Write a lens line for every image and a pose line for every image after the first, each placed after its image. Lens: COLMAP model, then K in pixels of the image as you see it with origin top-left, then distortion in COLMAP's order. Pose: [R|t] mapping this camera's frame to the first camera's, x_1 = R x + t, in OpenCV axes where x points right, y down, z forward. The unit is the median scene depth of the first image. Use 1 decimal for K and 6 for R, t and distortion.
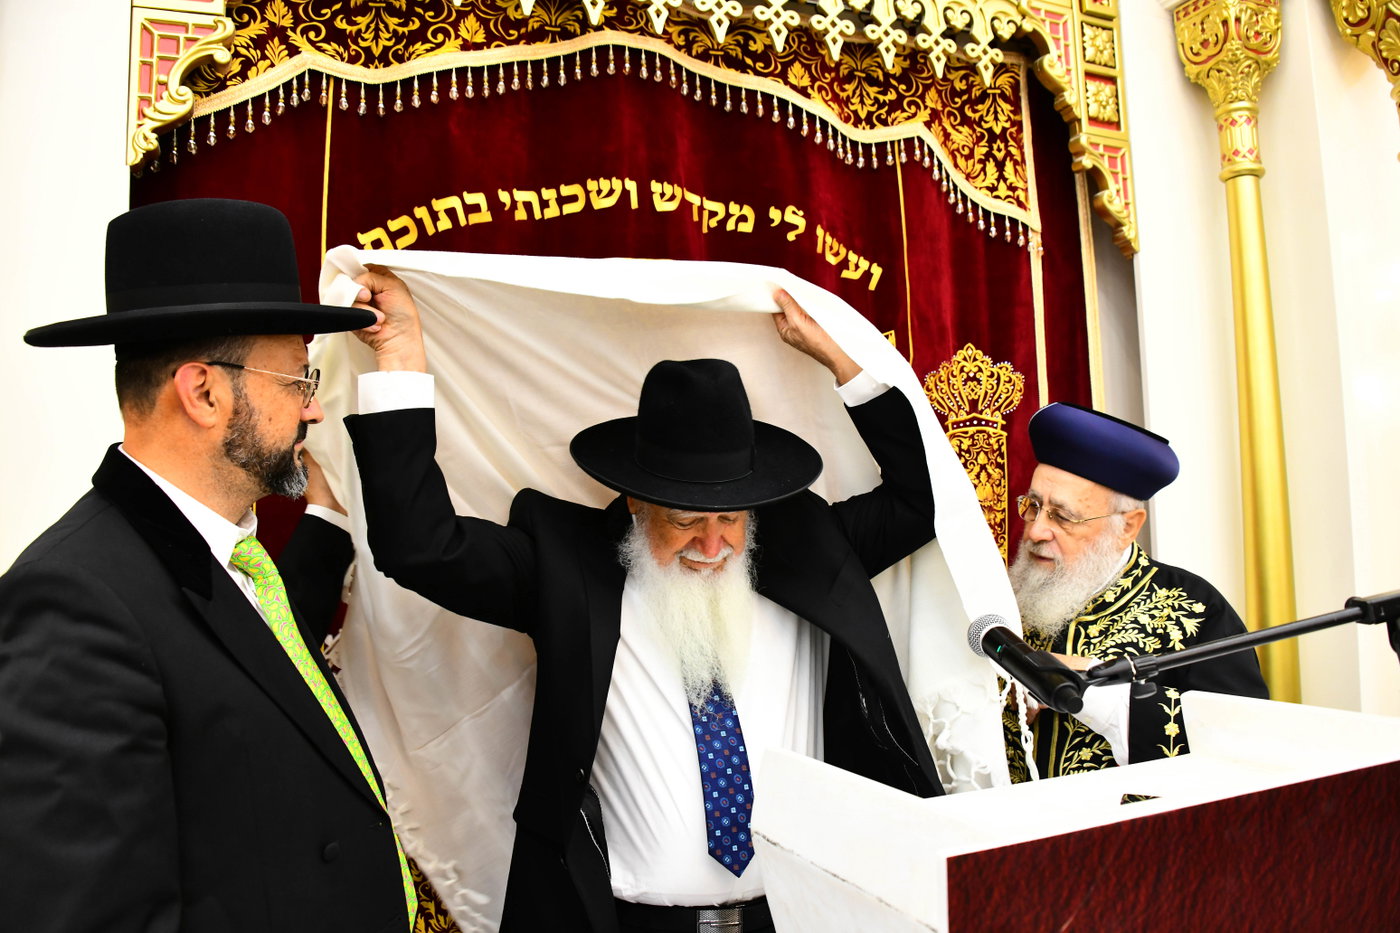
lens RADIAL K [[1108.5, 0, 716.4], [0, 1108.5, 457.1], [0, 0, 1]] dist [-0.124742, 0.046177]
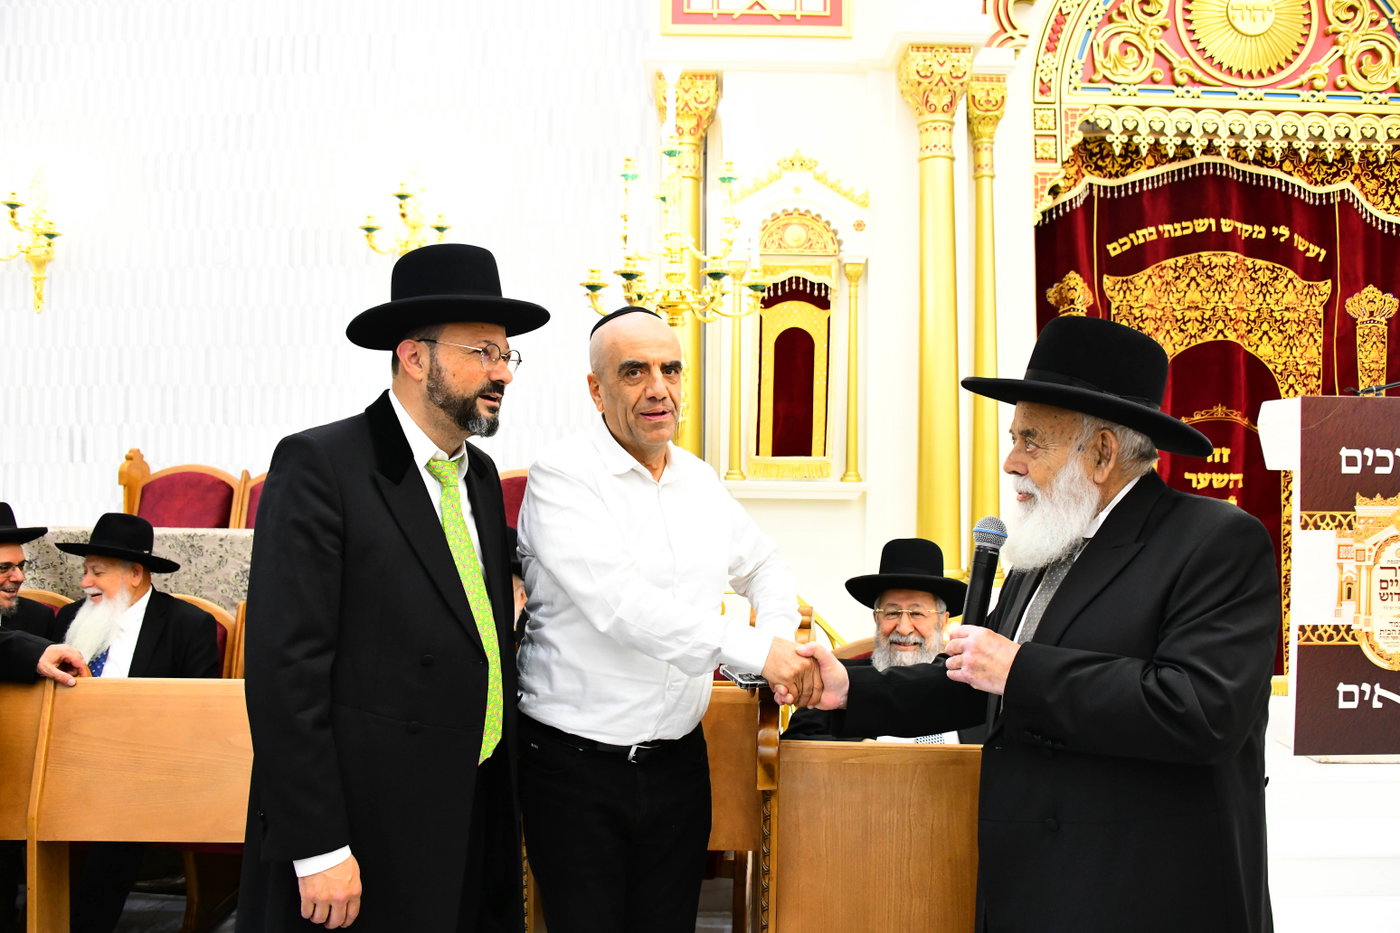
lens RADIAL K [[1108.5, 0, 725.3], [0, 1108.5, 460.9], [0, 0, 1]] dist [-0.124742, 0.046177]
pose [[0.912210, 0.040689, -0.407698, -0.063132], [-0.012495, 0.997357, 0.071581, 0.115709], [0.409533, -0.060202, 0.910307, -1.533165]]
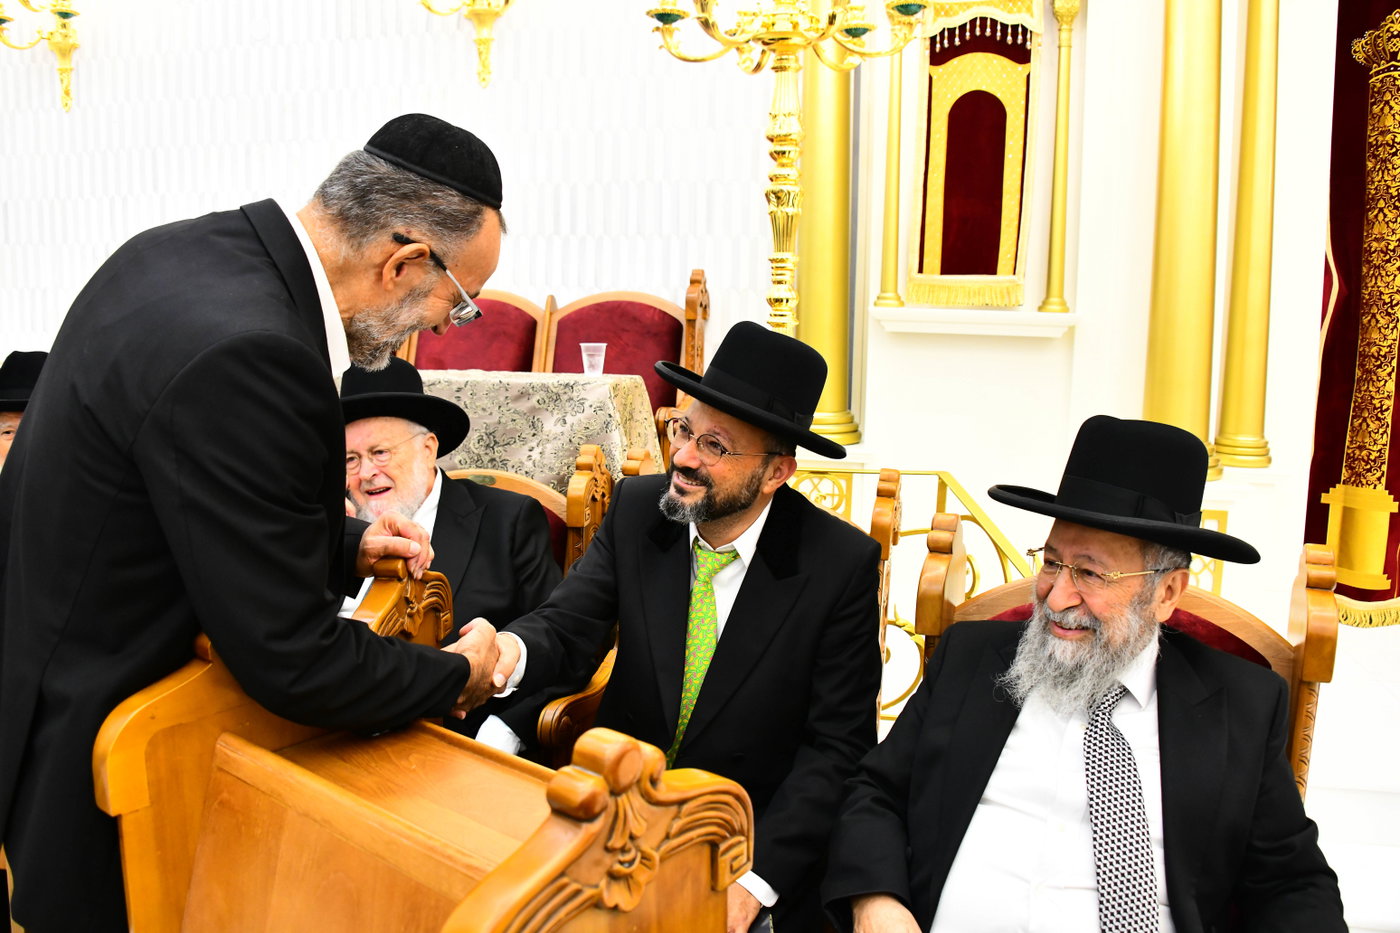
lens RADIAL K [[1108.5, 0, 713.1], [0, 1108.5, 454.6], [0, 0, 1]] dist [-0.124742, 0.046177]
pose [[0.809649, 0.125583, -0.573322, -0.199648], [-0.005473, 0.978413, 0.206587, 0.188288], [0.586889, -0.164125, 0.792858, -1.001048]]
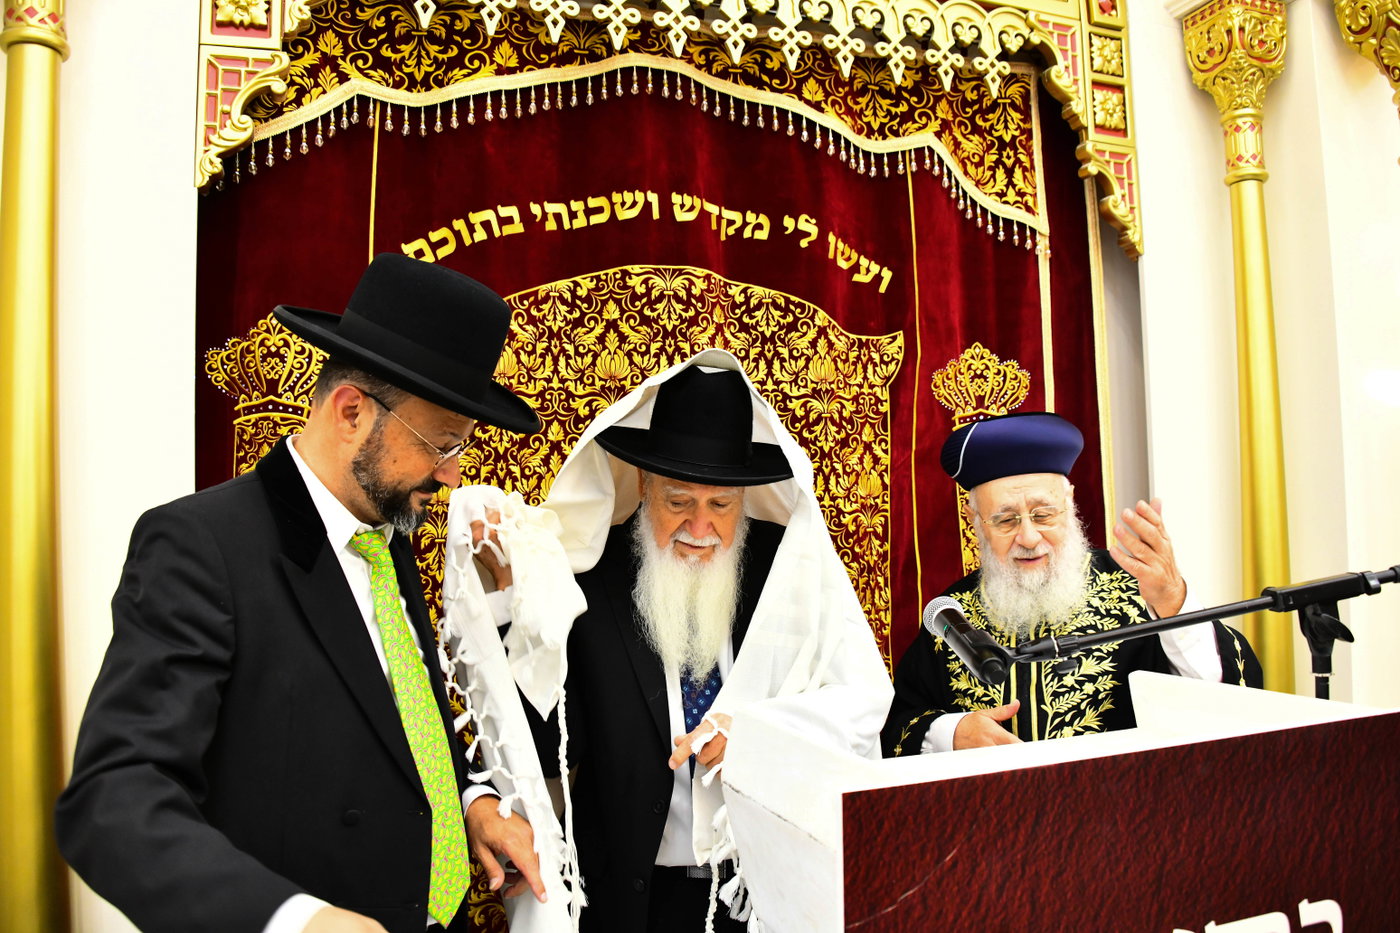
lens RADIAL K [[1108.5, 0, 715.6], [0, 1108.5, 455.2], [0, 0, 1]] dist [-0.124742, 0.046177]
pose [[0.998237, 0.007767, -0.058845, 0.046578], [-0.007020, 0.999892, 0.012880, -0.007661], [0.058939, -0.012444, 0.998184, -0.073990]]
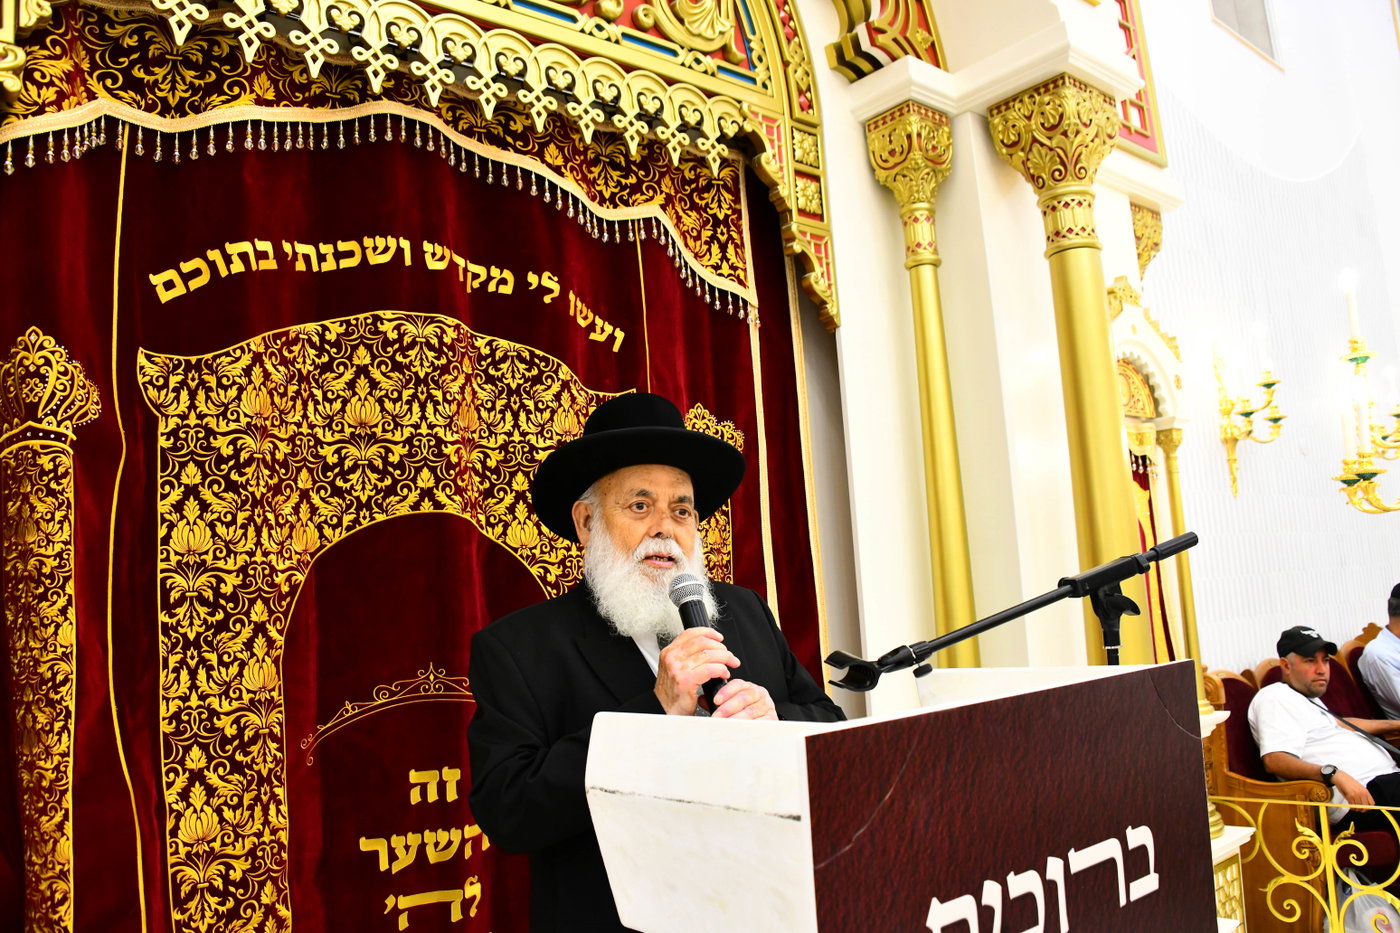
lens RADIAL K [[1108.5, 0, 685.0], [0, 1108.5, 468.9], [0, 0, 1]] dist [-0.124742, 0.046177]
pose [[0.963200, 0.006692, 0.268702, -0.092815], [0.012888, 0.997390, -0.071039, 0.047293], [-0.268477, 0.071888, 0.960600, -0.078895]]
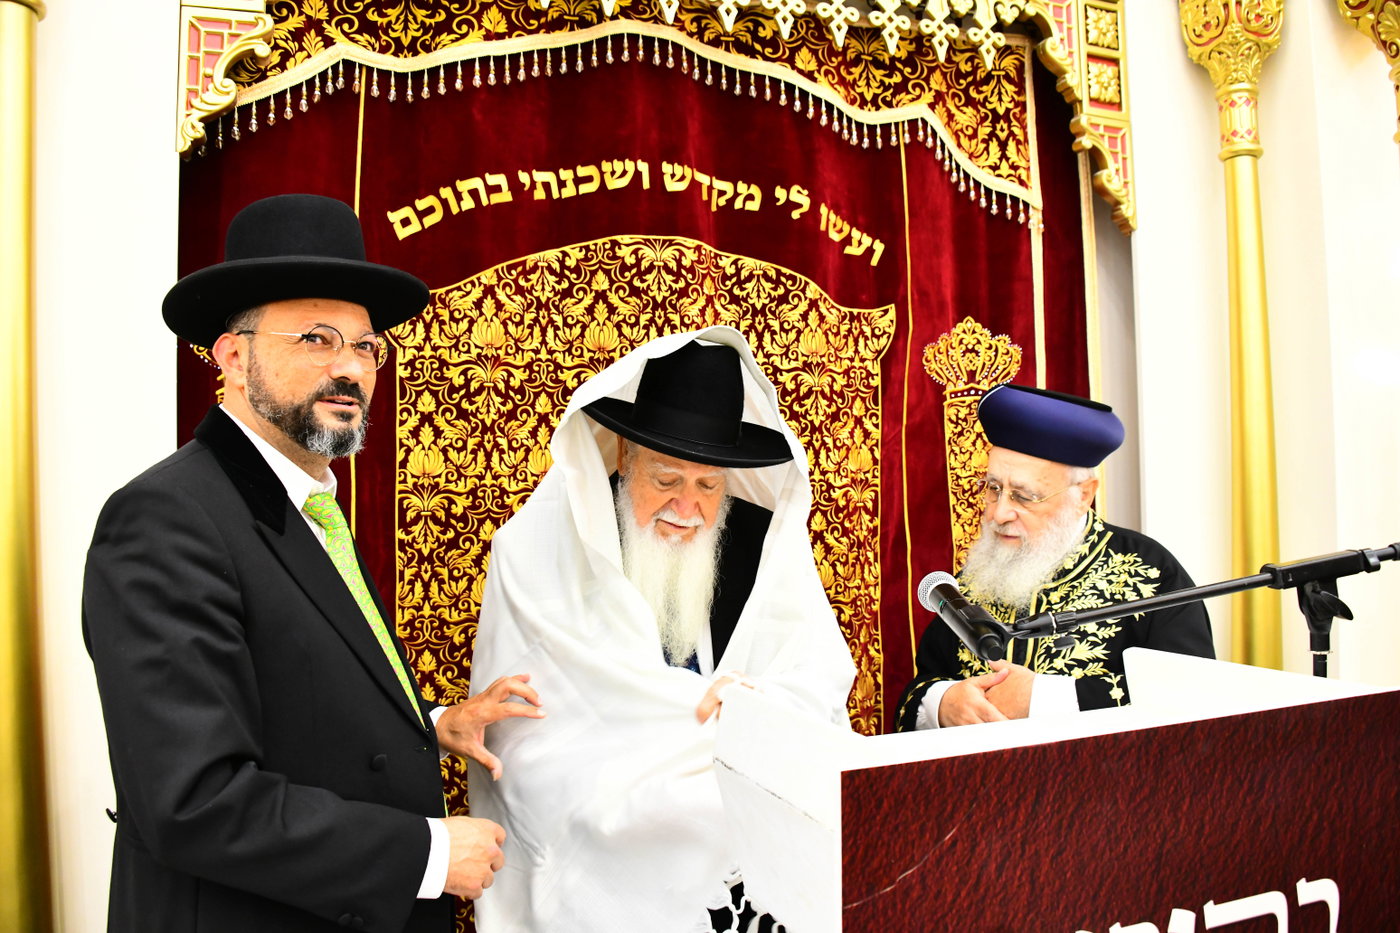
lens RADIAL K [[1108.5, 0, 714.5], [0, 1108.5, 450.9], [0, 0, 1]] dist [-0.124742, 0.046177]
pose [[0.998873, 0.014439, -0.045208, 0.040923], [-0.013035, 0.999429, 0.031182, -0.005598], [0.045632, -0.030558, 0.998491, -0.063784]]
